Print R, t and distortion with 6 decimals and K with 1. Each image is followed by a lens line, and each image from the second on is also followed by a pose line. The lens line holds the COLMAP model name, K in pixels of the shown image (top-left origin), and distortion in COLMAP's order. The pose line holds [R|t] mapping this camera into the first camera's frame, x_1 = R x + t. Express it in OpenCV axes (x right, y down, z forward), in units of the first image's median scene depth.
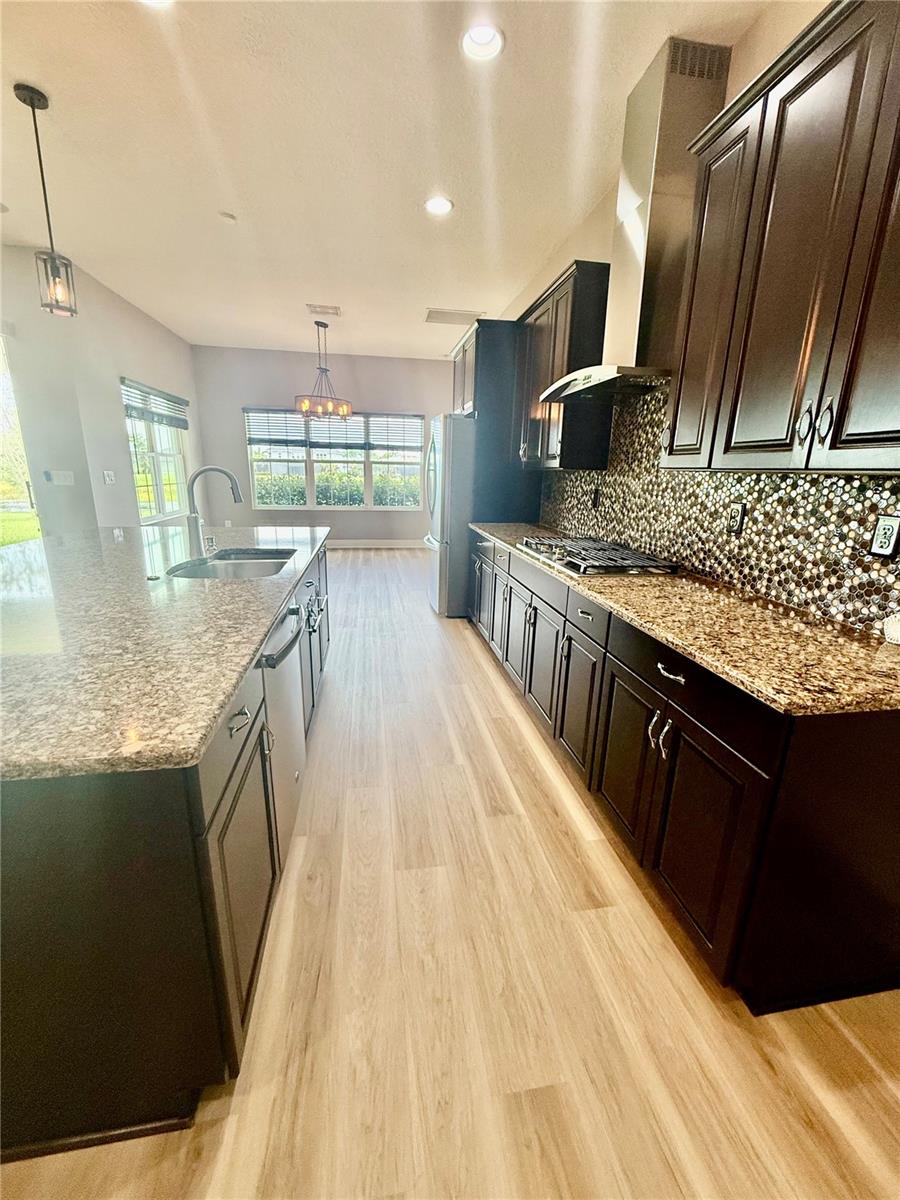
lens RADIAL K [[478.7, 0, 449.6], [0, 478.7, 601.4], [0, 0, 1]] dist [-0.000757, 0.000618]
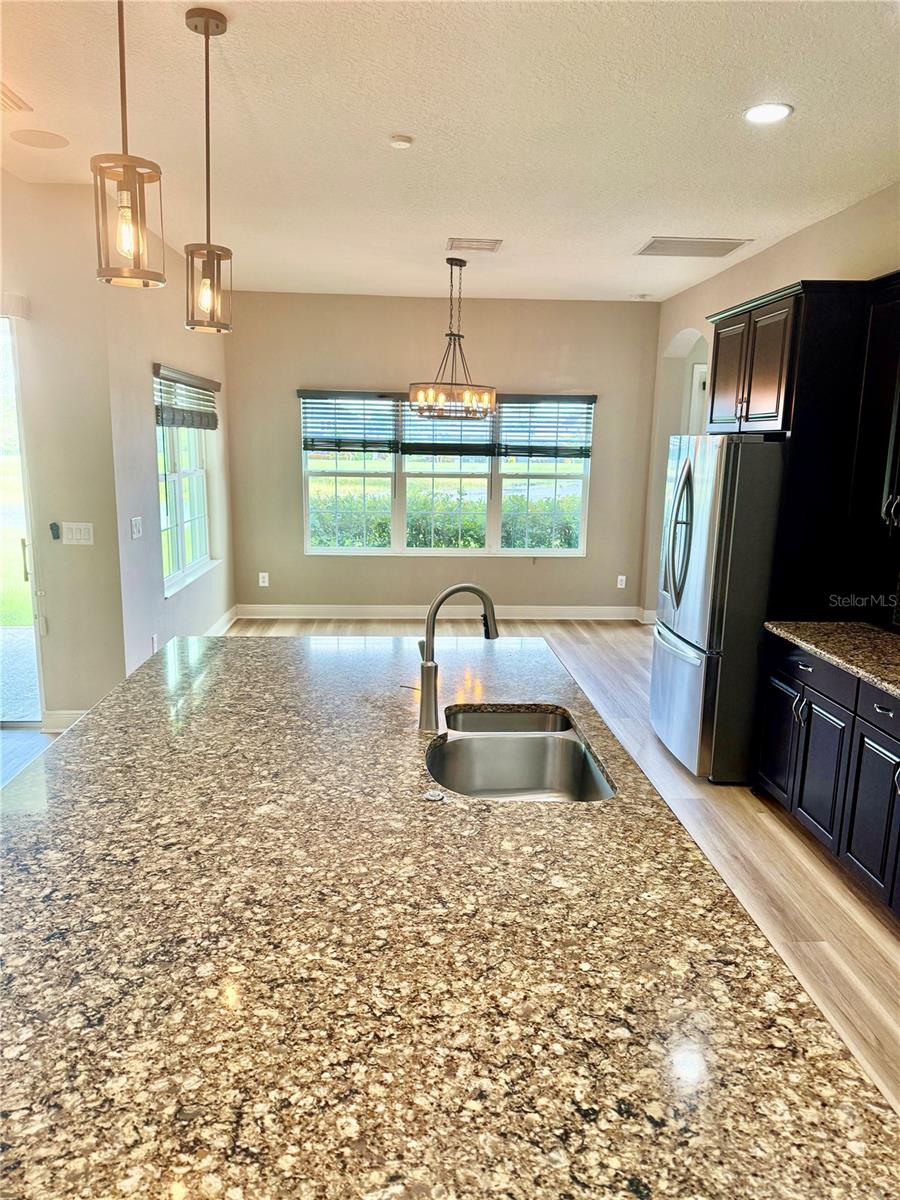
lens RADIAL K [[844.2, 0, 445.8], [0, 844.2, 616.6], [0, 0, 1]] dist [0.031483, -0.030465]
pose [[0.993805, 0.015774, -0.110009, -0.425160], [-0.023090, 0.997582, -0.065557, -0.181602], [0.108709, 0.067691, 0.991766, -0.066583]]
